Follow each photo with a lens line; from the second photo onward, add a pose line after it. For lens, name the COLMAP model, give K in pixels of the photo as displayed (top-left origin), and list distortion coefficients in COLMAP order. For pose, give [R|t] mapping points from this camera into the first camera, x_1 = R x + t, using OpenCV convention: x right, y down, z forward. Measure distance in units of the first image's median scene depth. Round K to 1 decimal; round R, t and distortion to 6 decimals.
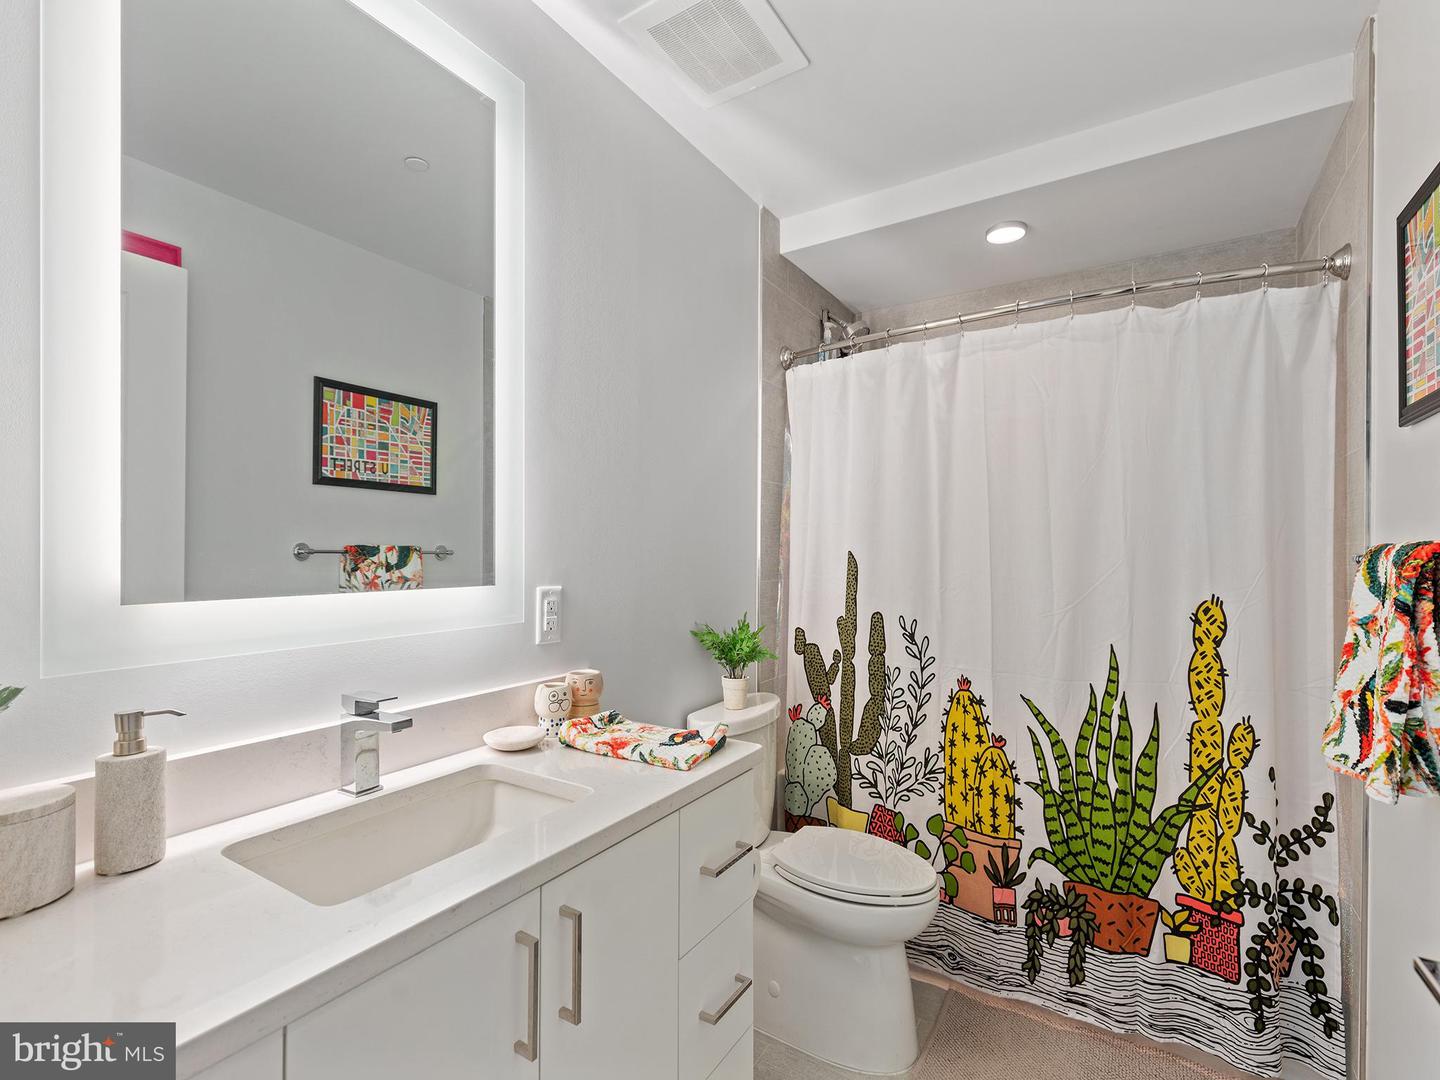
lens RADIAL K [[654.0, 0, 725.5], [0, 654.0, 591.3], [0, 0, 1]] dist [0.000069, 0.000591]
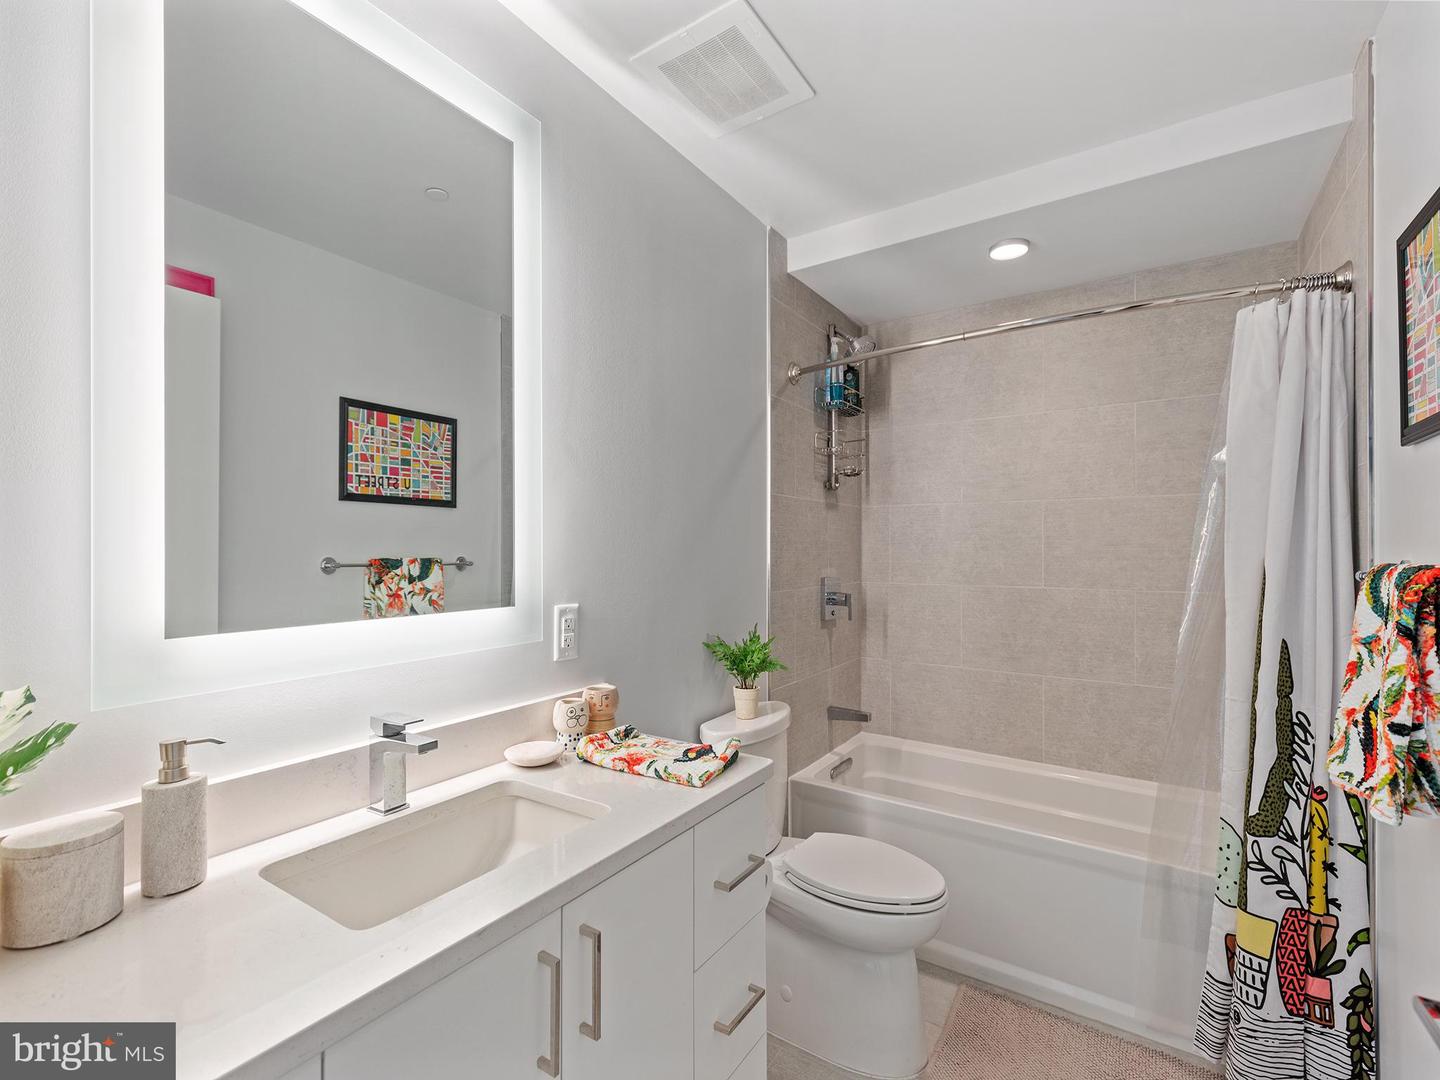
lens RADIAL K [[654.0, 0, 720.7], [0, 654.0, 541.3], [0, 0, 1]] dist [0.000069, 0.000591]
pose [[0.999799, -0.005737, -0.019202, -0.005064], [0.005657, 0.999975, -0.004240, -0.104371], [0.019226, 0.004131, 0.999807, -0.031935]]
